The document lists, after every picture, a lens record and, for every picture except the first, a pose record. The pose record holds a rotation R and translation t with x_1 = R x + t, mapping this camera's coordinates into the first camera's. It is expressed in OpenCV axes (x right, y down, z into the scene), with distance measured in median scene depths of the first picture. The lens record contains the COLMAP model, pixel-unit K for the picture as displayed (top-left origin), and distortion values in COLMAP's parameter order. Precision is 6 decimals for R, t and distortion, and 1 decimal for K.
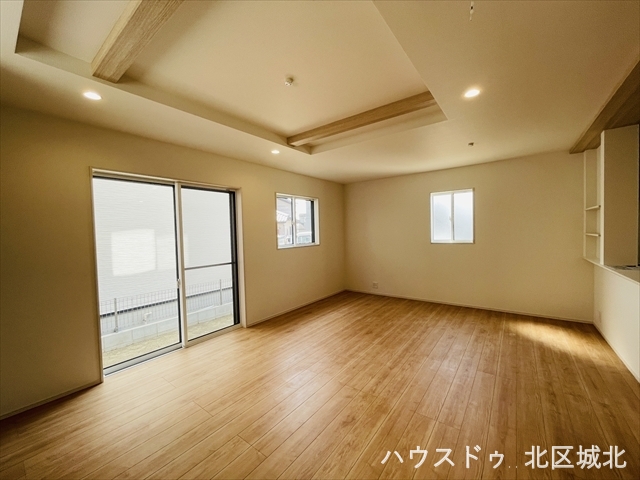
lens RADIAL K [[258.7, 0, 322.0], [0, 258.7, 235.8], [0, 0, 1]] dist [-0.000819, -0.000251]
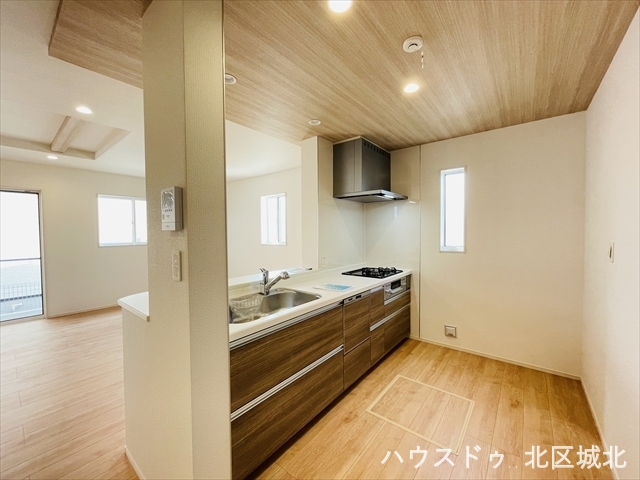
lens RADIAL K [[258.7, 0, 321.3], [0, 258.7, 240.1], [0, 0, 1]] dist [-0.000819, -0.000251]
pose [[0.999745, 0.002878, -0.022415, 0.756593], [-0.002399, 0.999769, 0.021353, -0.004189], [0.022471, -0.021294, 0.999521, -0.042157]]
